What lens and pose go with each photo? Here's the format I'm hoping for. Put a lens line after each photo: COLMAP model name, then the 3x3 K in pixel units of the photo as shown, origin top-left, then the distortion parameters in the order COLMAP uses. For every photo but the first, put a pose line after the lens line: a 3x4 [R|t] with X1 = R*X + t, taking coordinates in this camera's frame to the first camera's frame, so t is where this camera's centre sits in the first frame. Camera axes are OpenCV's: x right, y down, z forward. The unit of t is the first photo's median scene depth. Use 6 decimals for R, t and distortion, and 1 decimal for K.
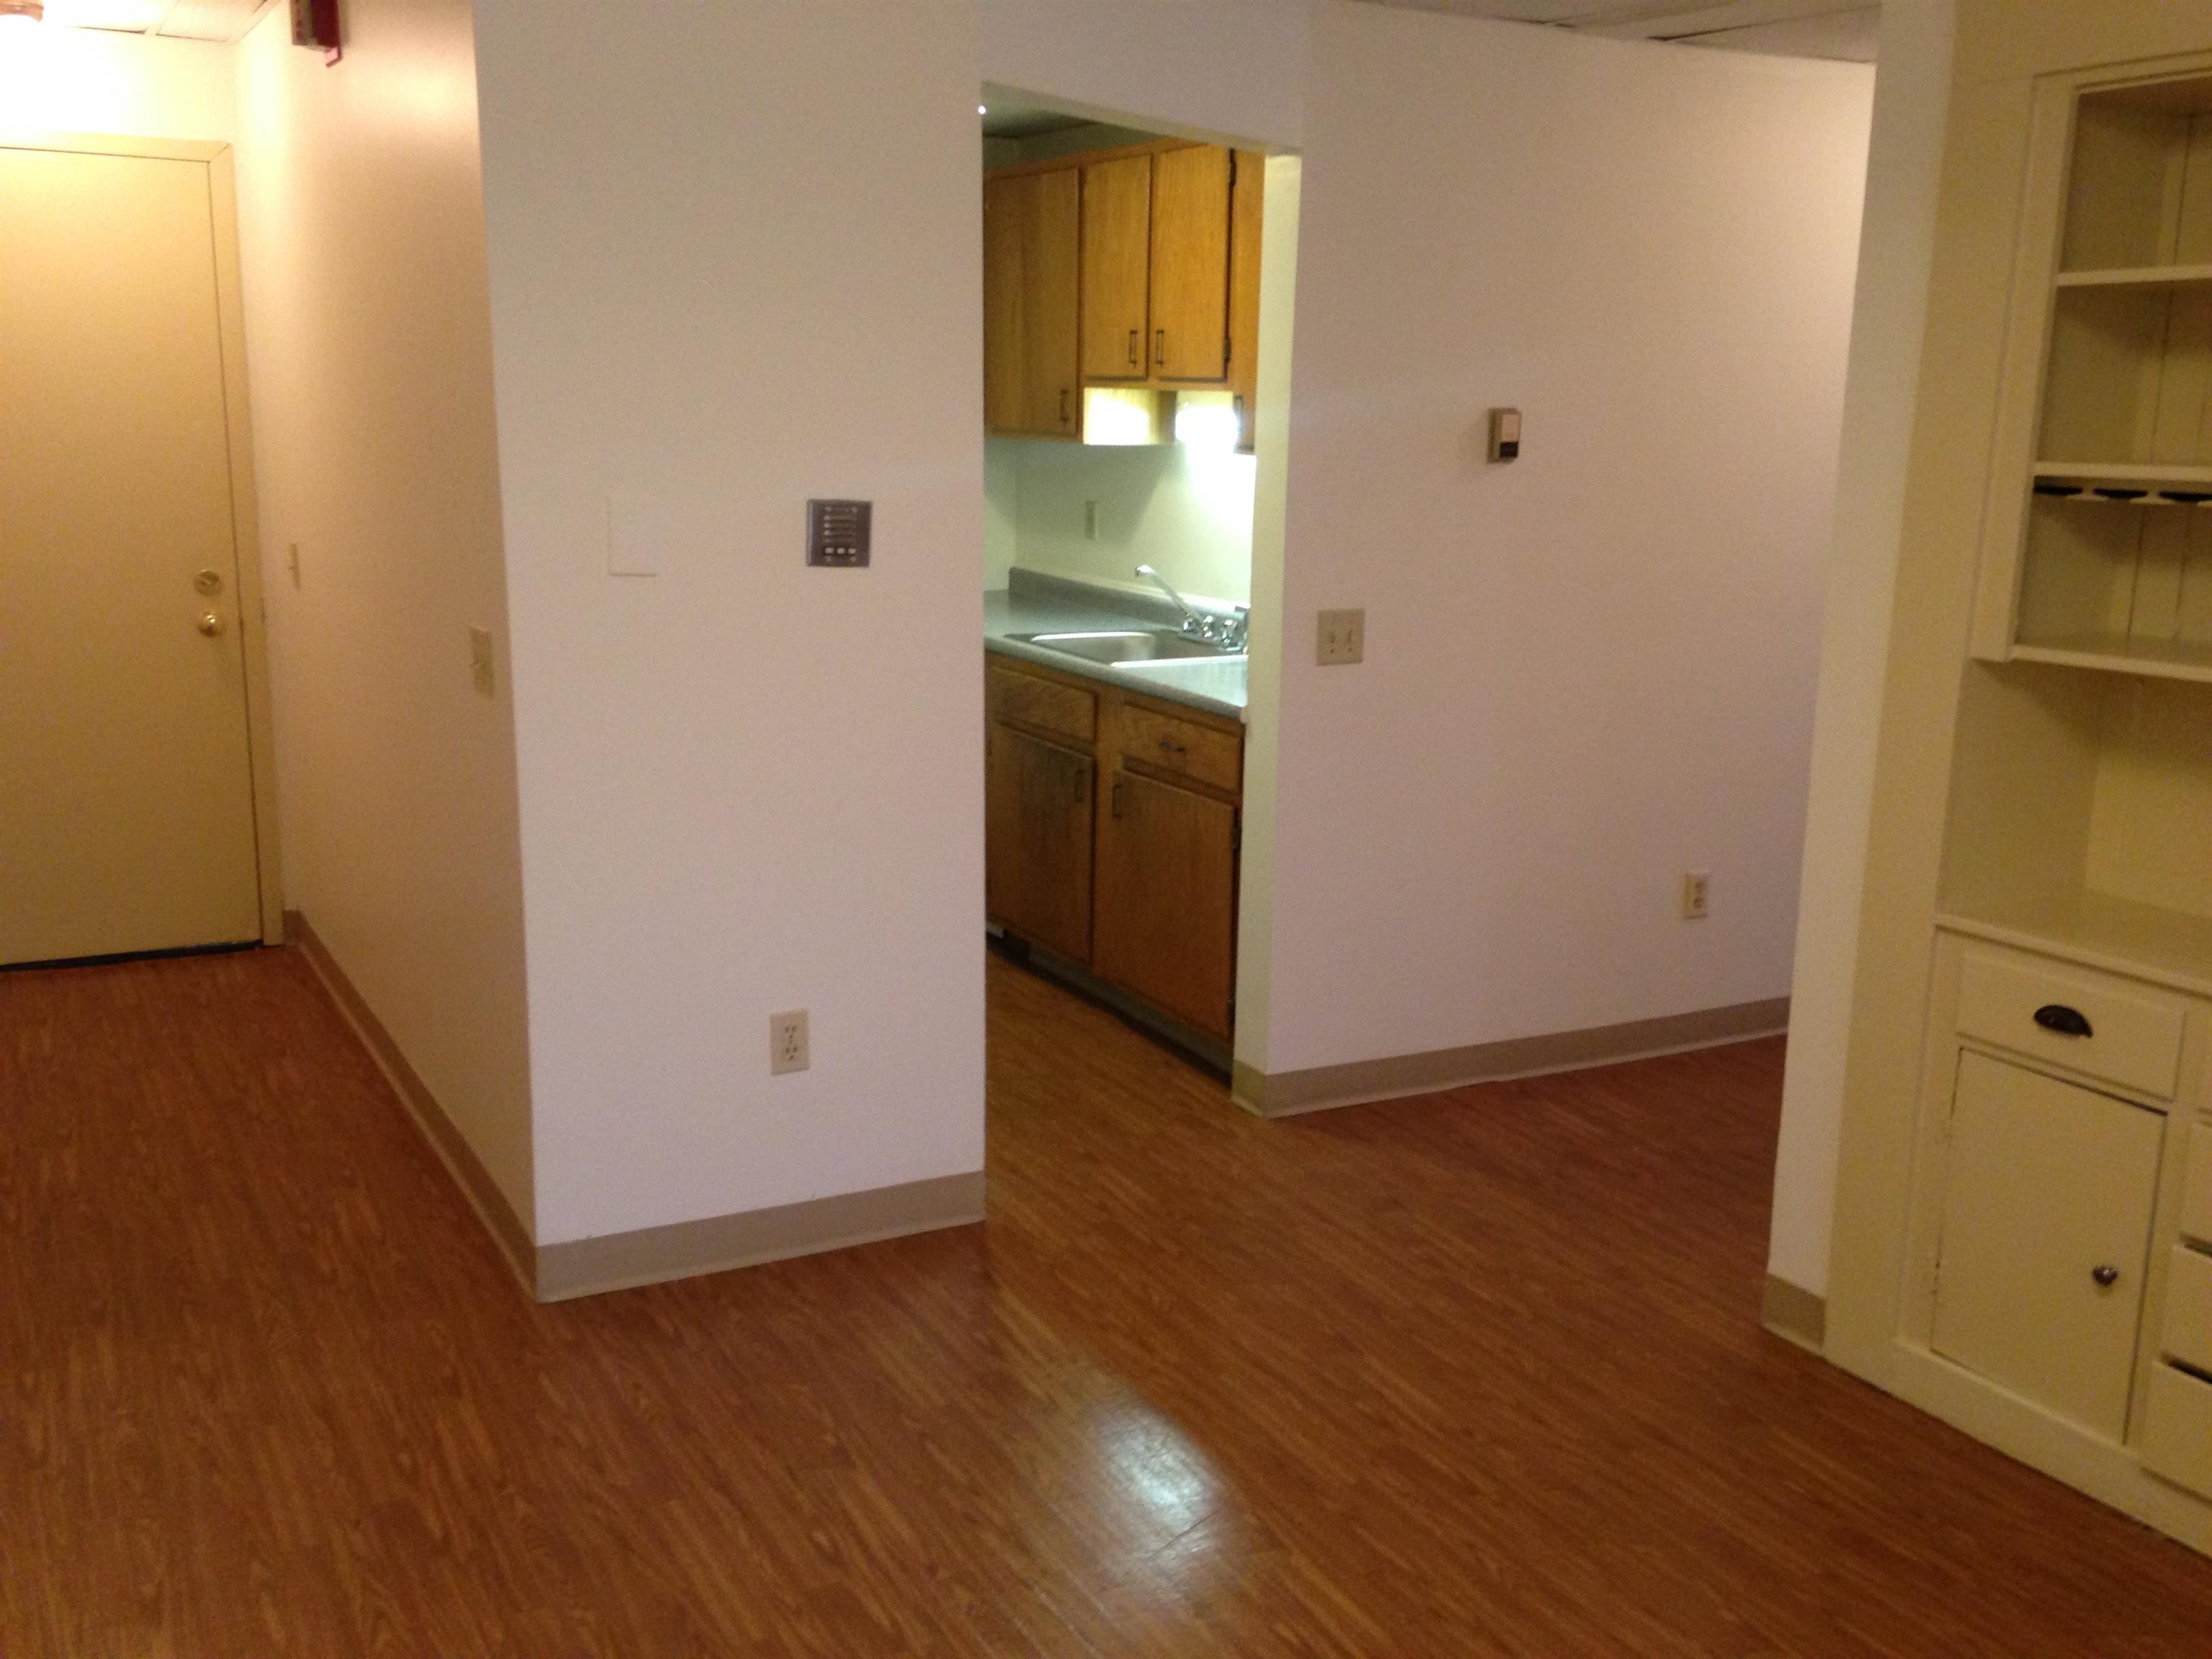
lens RADIAL K [[2007.6, 0, 1124.7], [0, 2007.6, 826.1], [0, 0, 1]] dist [0.203472, -0.329929]
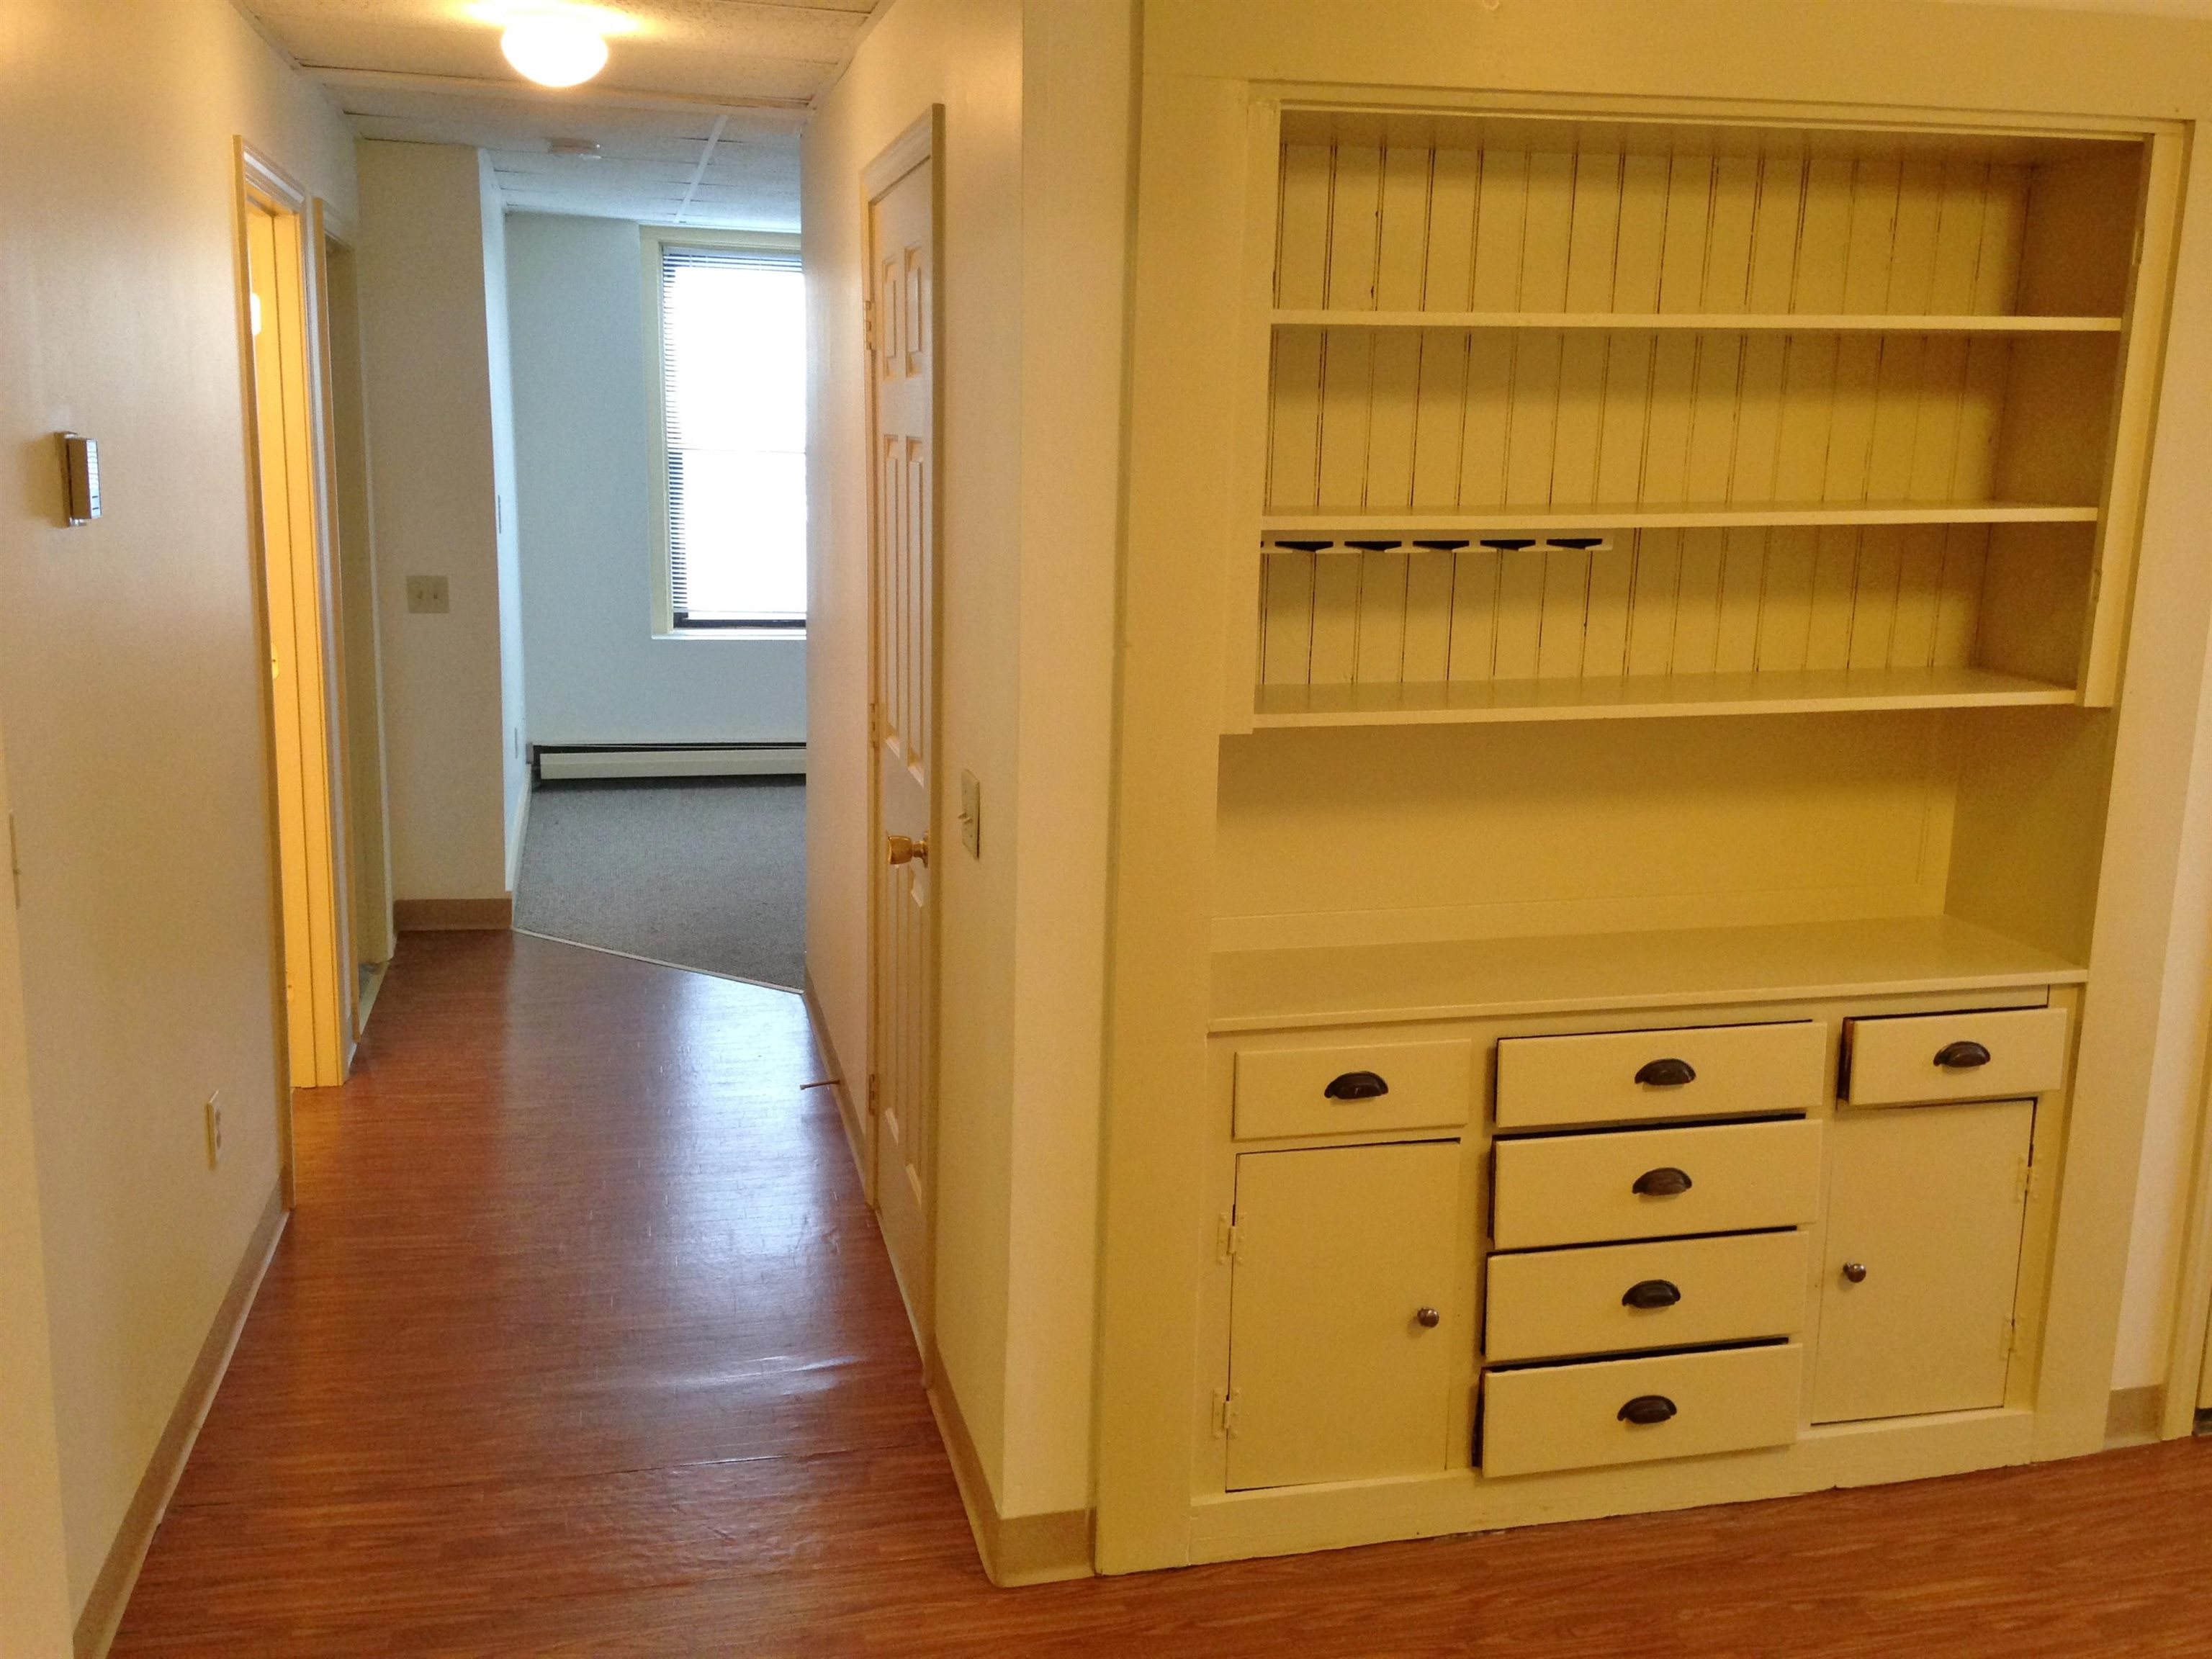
lens RADIAL K [[2113.7, 0, 1106.9], [0, 2113.7, 853.6], [0, 0, 1]] dist [0.137863, -0.198110]
pose [[0.281485, -0.190408, 0.940484, -0.494712], [0.194277, 0.971125, 0.138465, -0.172564], [-0.939693, 0.143739, 0.310349, 0.784071]]
